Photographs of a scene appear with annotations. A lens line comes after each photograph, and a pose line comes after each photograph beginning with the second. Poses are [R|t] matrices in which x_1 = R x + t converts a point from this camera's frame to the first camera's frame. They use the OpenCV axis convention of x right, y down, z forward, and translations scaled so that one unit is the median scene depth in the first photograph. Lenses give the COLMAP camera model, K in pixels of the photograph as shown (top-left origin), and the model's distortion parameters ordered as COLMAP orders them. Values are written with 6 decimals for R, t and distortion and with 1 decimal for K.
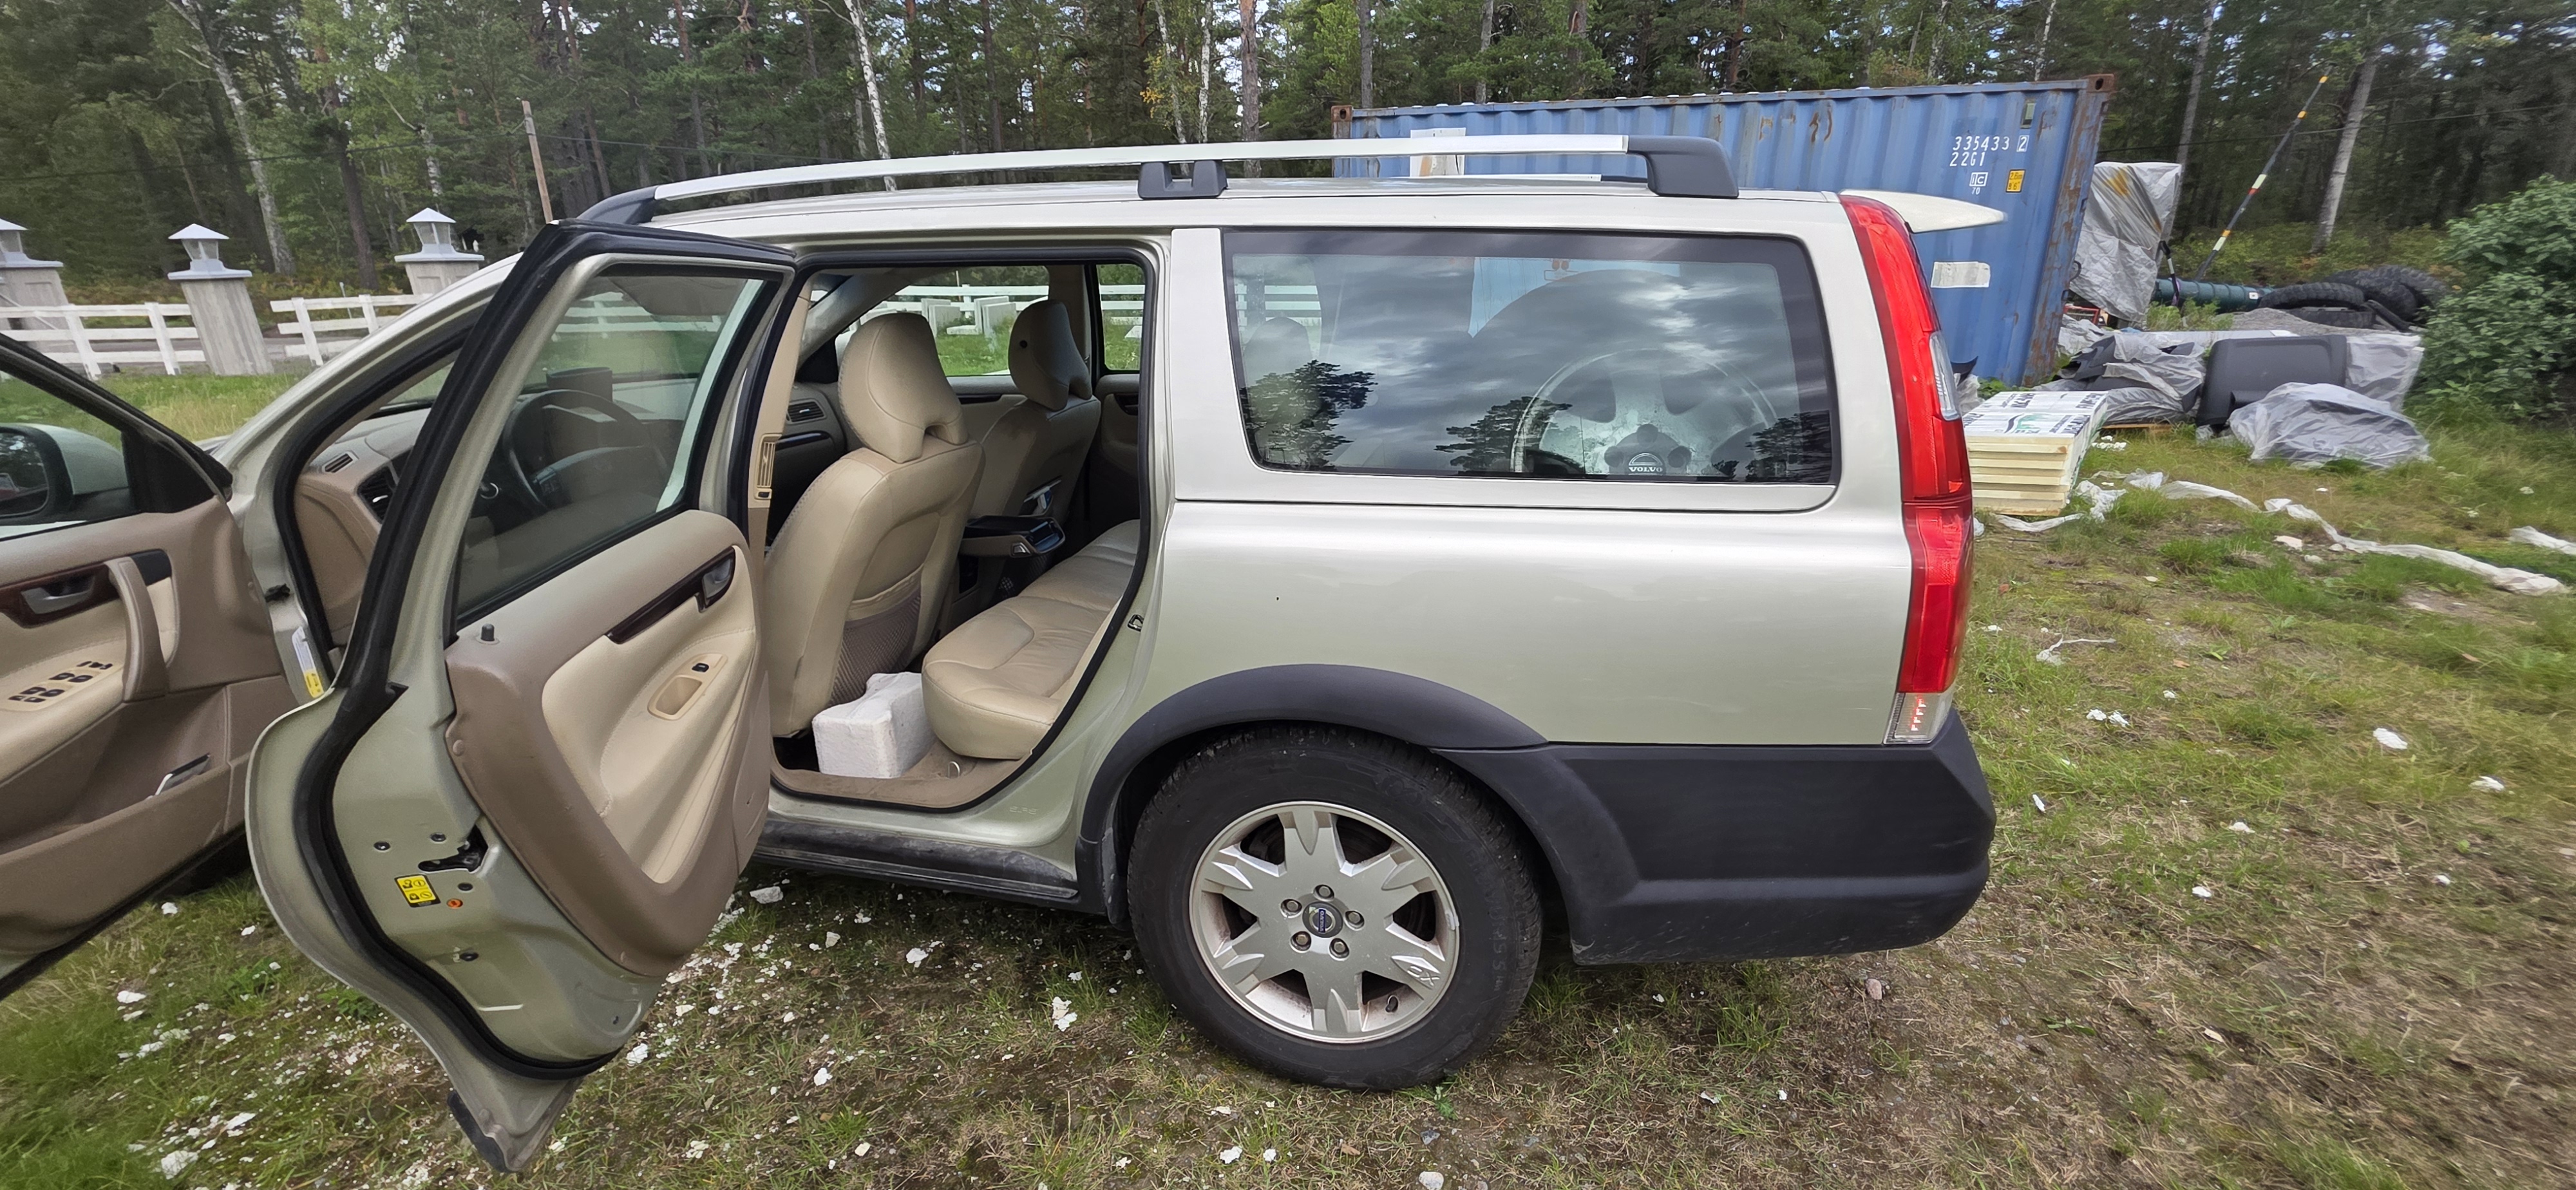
lens RADIAL K [[1041.8, 0, 1296.0], [0, 1041.8, 592.5], [0, 0, 1]] dist [0.001587, -0.000450]
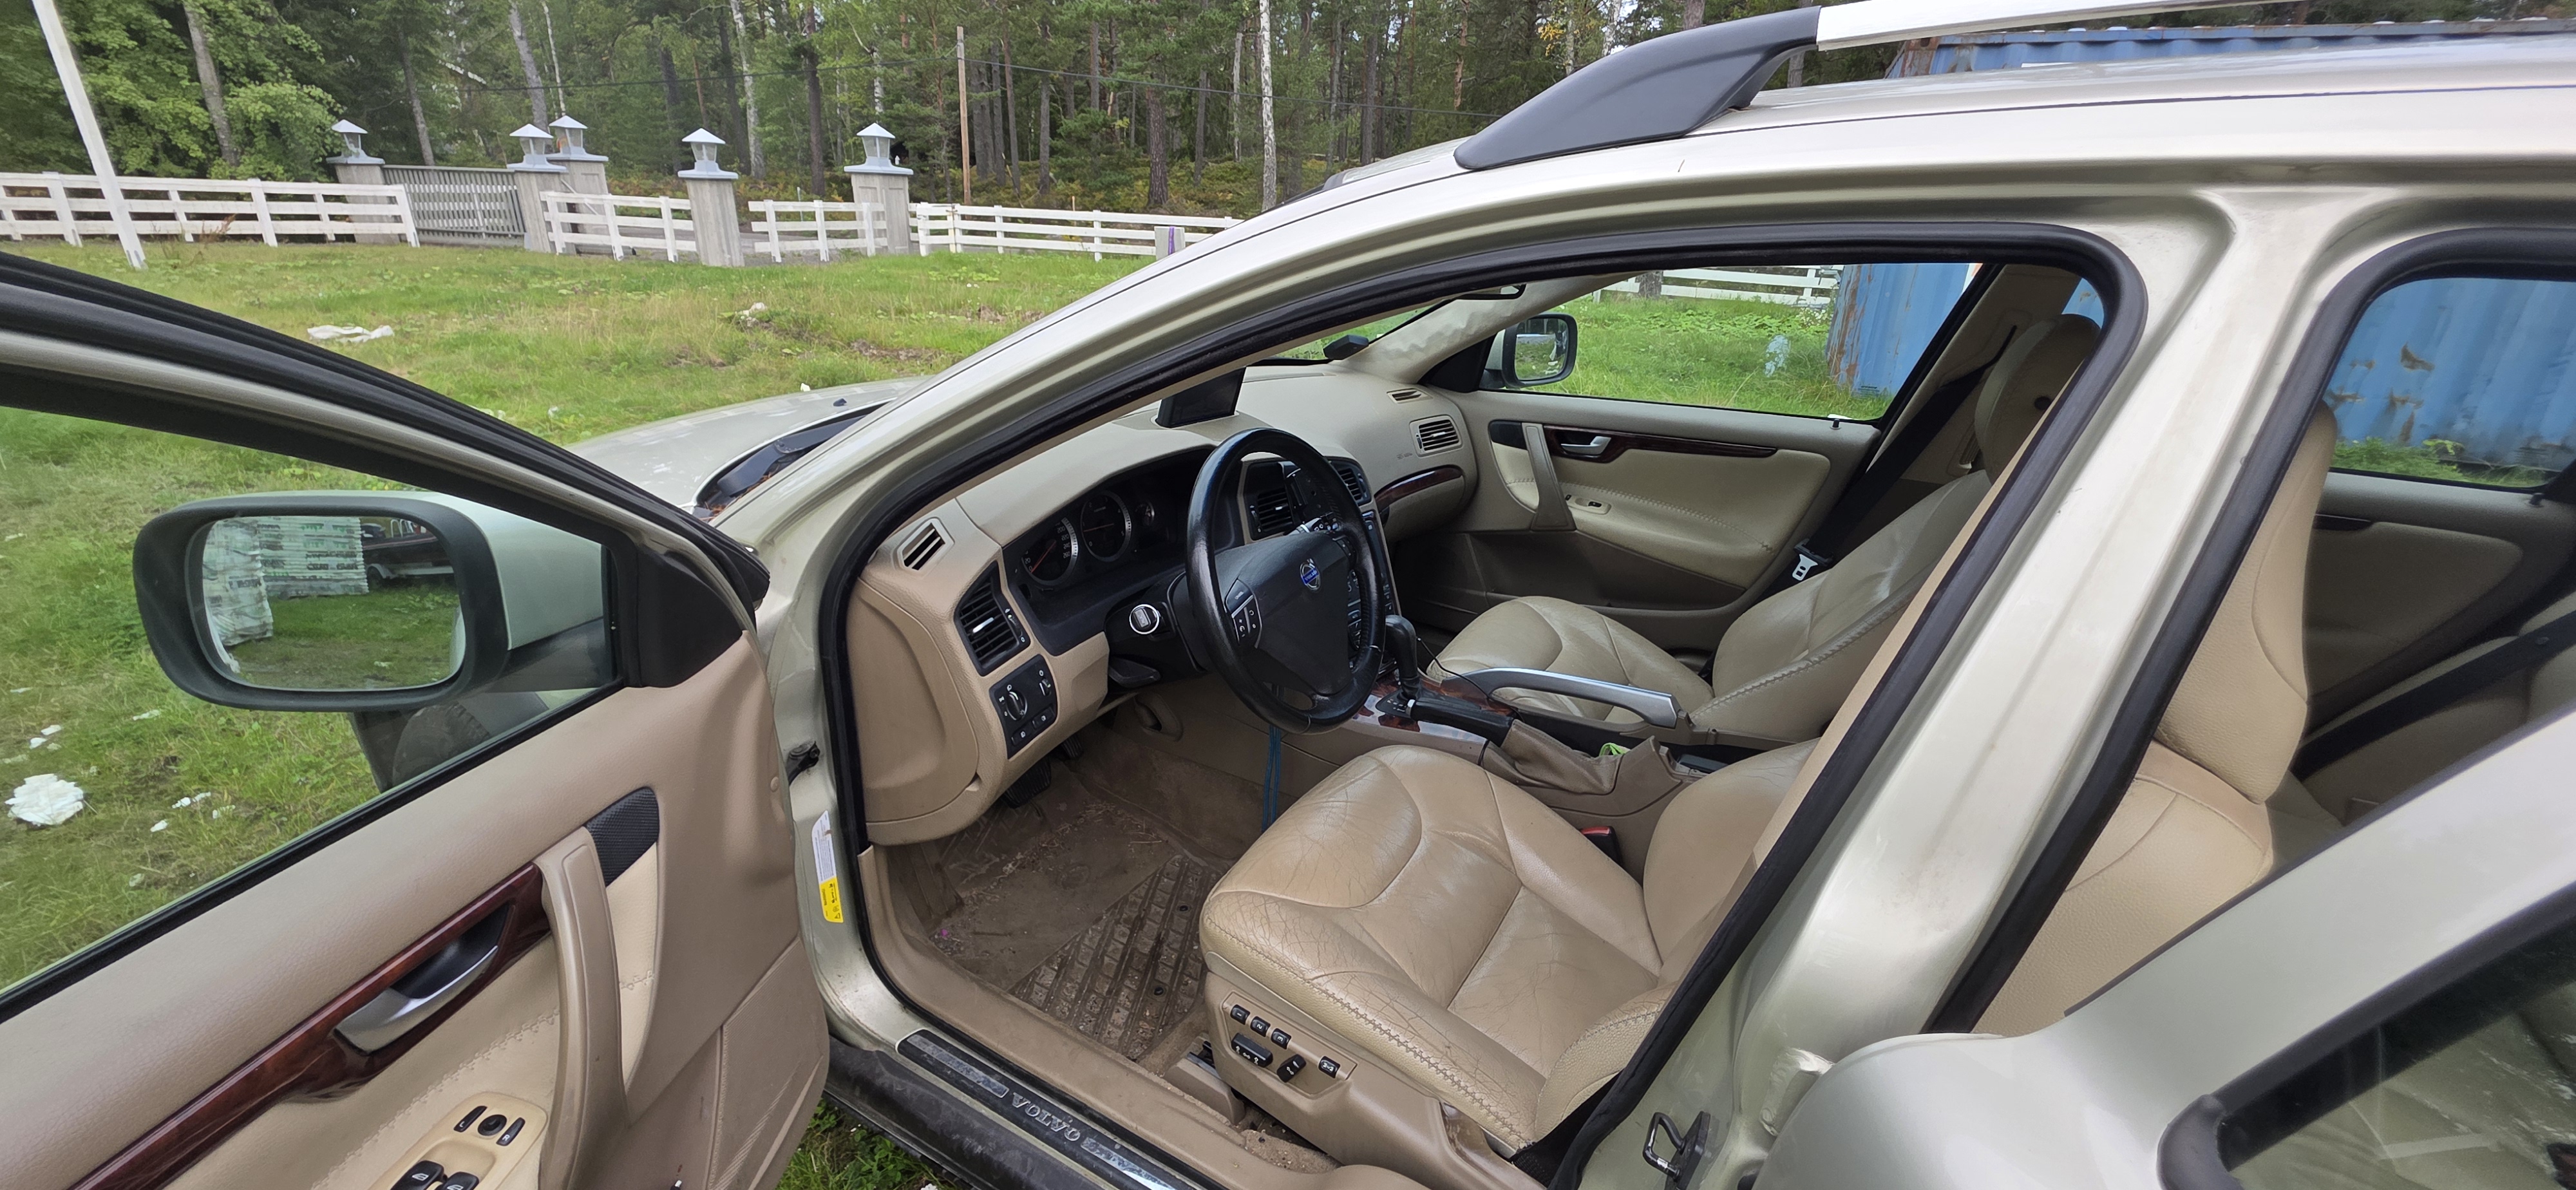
lens RADIAL K [[1048.7, 0, 1292.2], [0, 1048.7, 592.5], [0, 0, 1]] dist [0.007151, -0.002999]
pose [[0.952574, 0.156190, -0.261167, -0.543872], [-0.145139, 0.987516, 0.061204, -0.150052], [0.267466, -0.020396, 0.963351, 0.484539]]
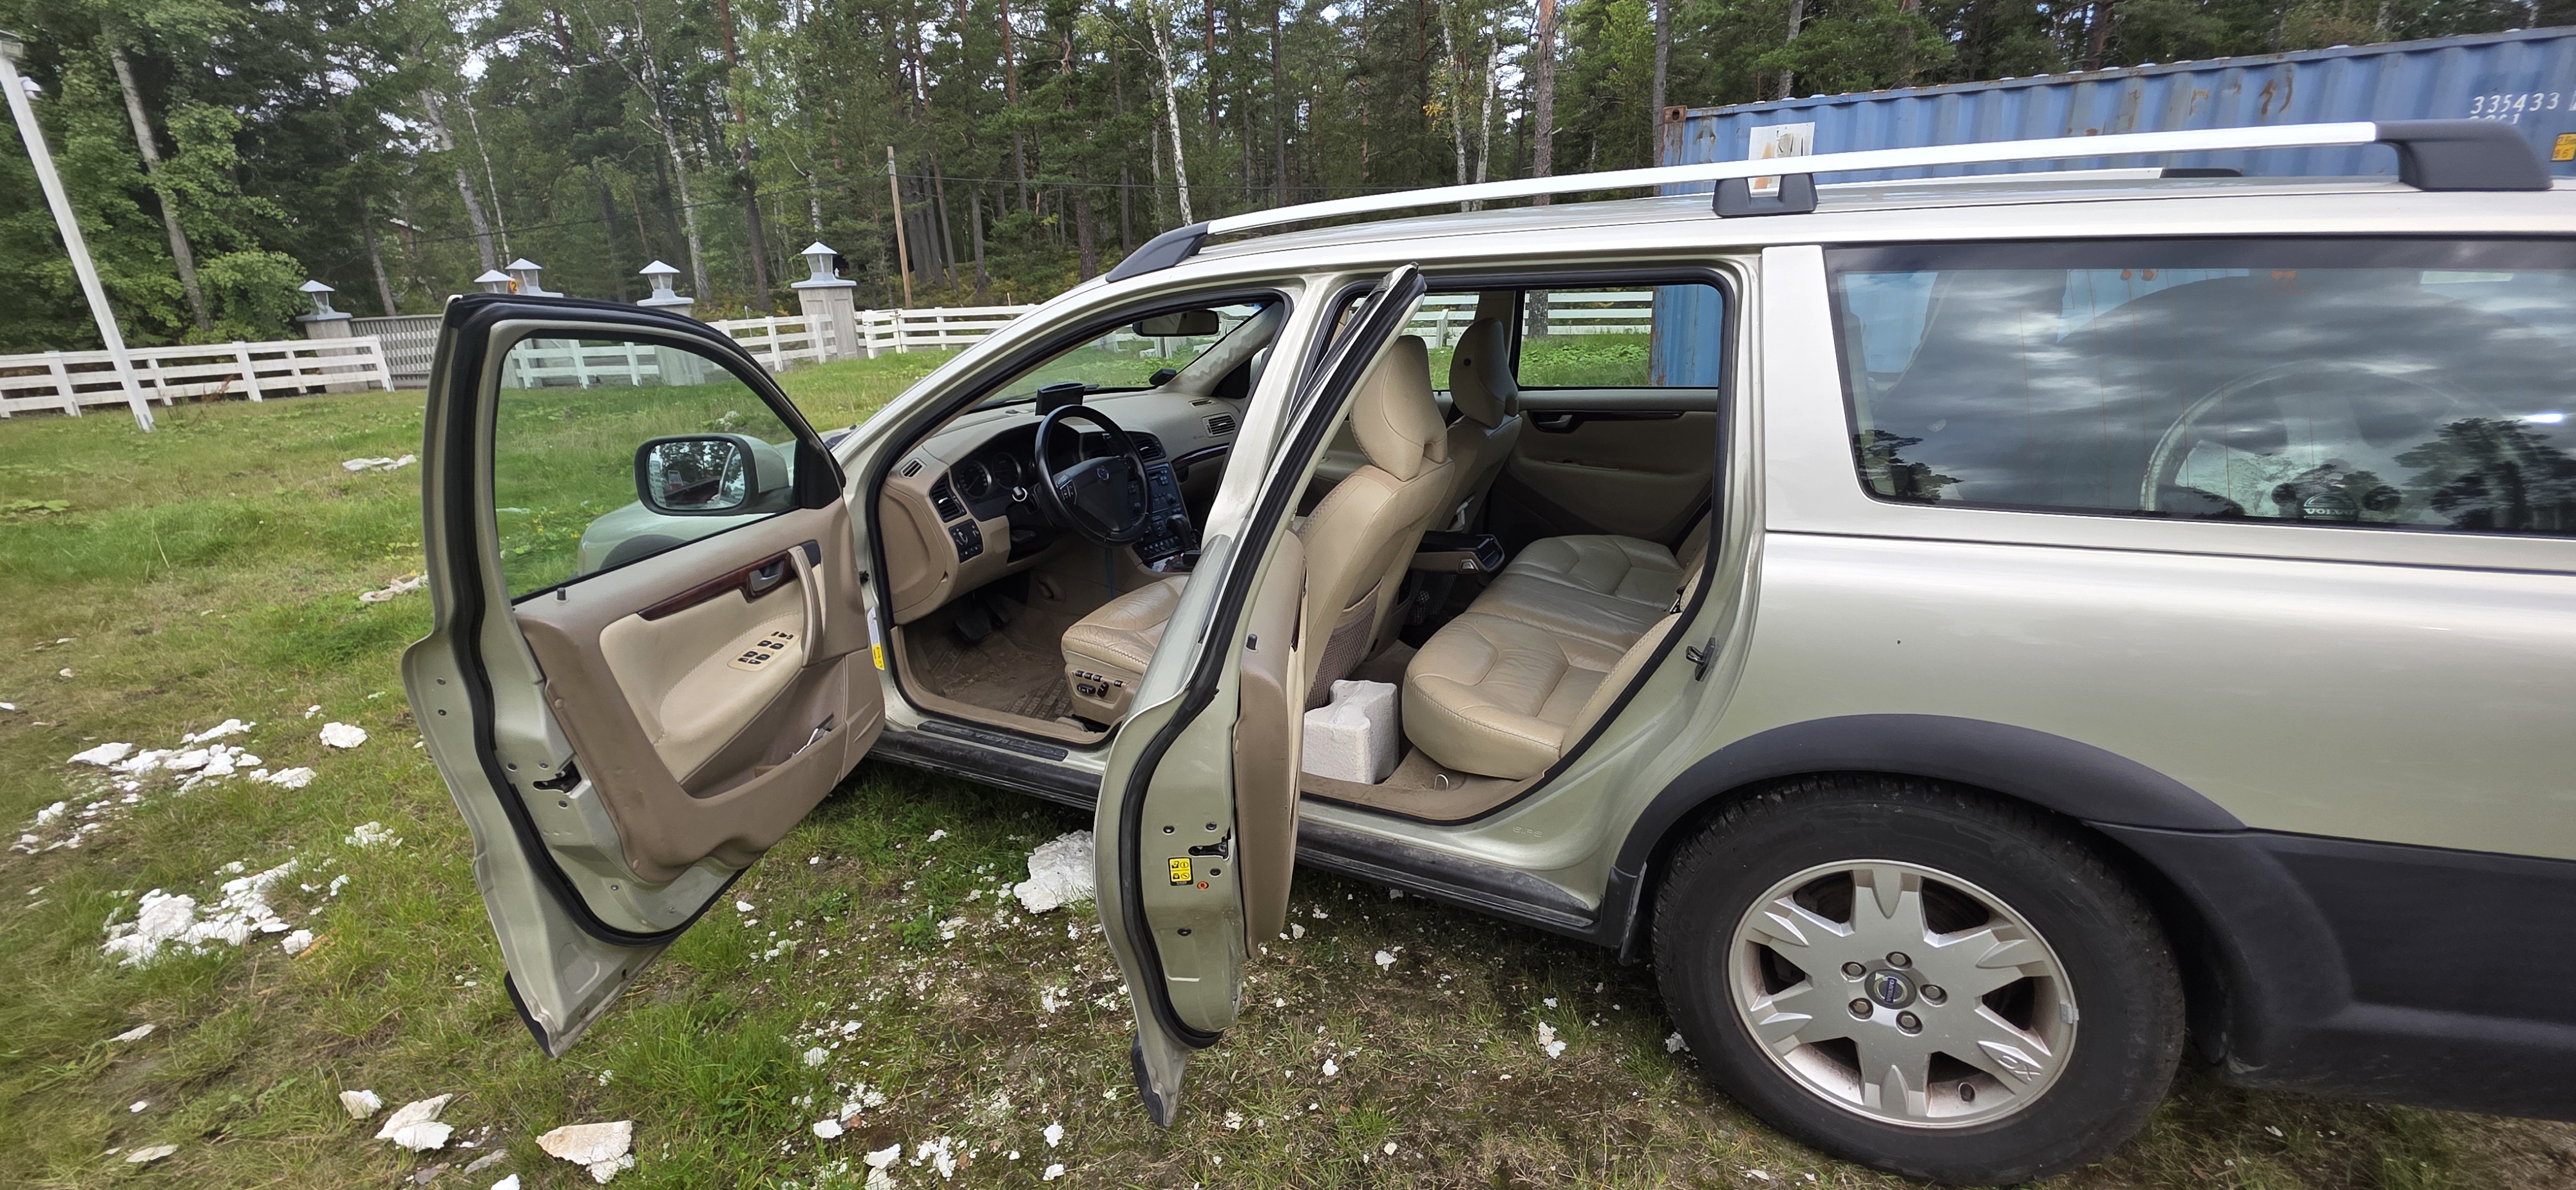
lens RADIAL K [[1033.6, 0, 1288.0], [0, 1033.6, 595.0], [0, 0, 1]] dist [0.004733, -0.001480]
pose [[0.969859, 0.050679, -0.238338, -0.212662], [-0.051872, 0.998653, 0.001265, -0.005952], [0.238081, 0.011136, 0.971182, -0.016665]]
